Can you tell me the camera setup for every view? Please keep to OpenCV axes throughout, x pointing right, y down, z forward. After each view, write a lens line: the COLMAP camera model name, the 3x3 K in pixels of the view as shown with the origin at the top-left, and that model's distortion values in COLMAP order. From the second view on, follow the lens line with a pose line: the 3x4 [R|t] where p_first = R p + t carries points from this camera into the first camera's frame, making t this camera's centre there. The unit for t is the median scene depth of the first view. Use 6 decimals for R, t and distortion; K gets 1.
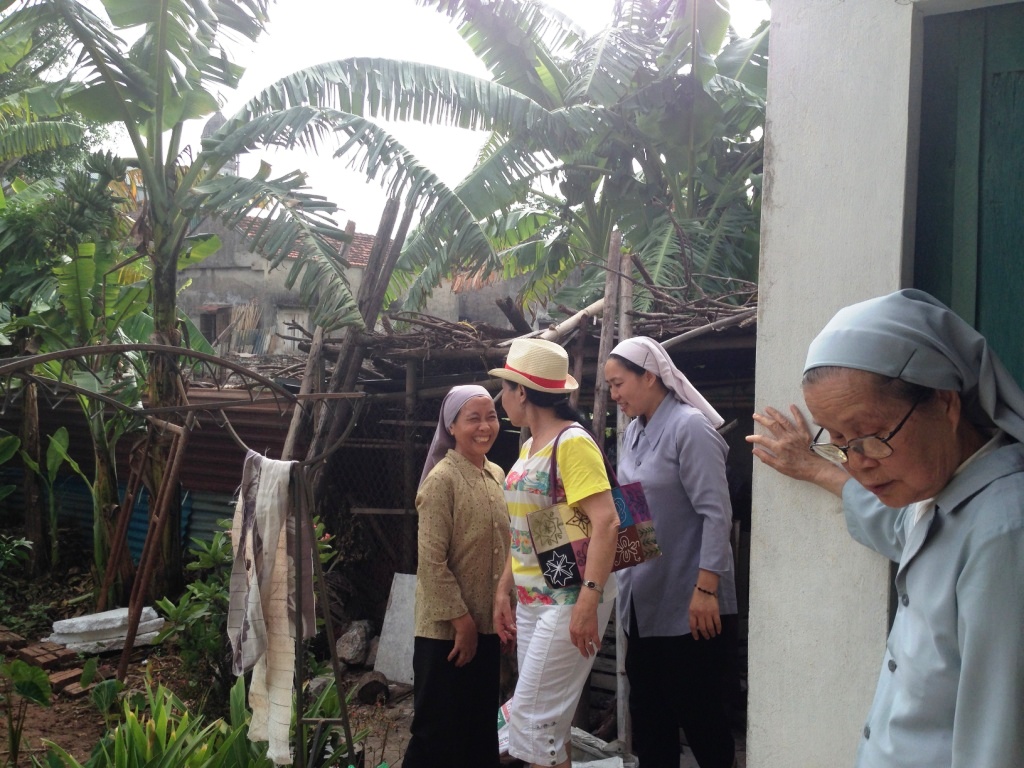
lens RADIAL K [[976.0, 0, 530.0], [0, 976.0, 396.2], [0, 0, 1]] dist [0.149433, -0.317786]
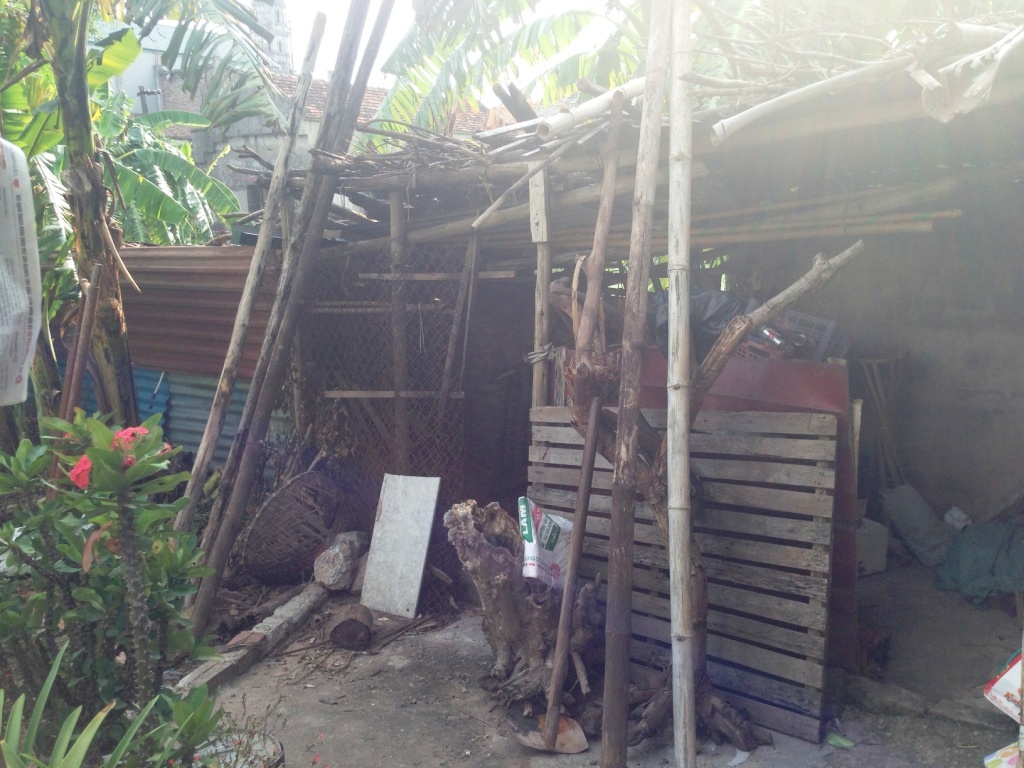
lens RADIAL K [[976.0, 0, 530.0], [0, 976.0, 396.2], [0, 0, 1]] dist [0.149433, -0.317786]
pose [[0.996929, -0.021217, -0.075387, 0.032965], [0.030757, 0.991331, 0.127736, 0.024732], [0.072023, -0.129662, 0.988939, 0.250501]]
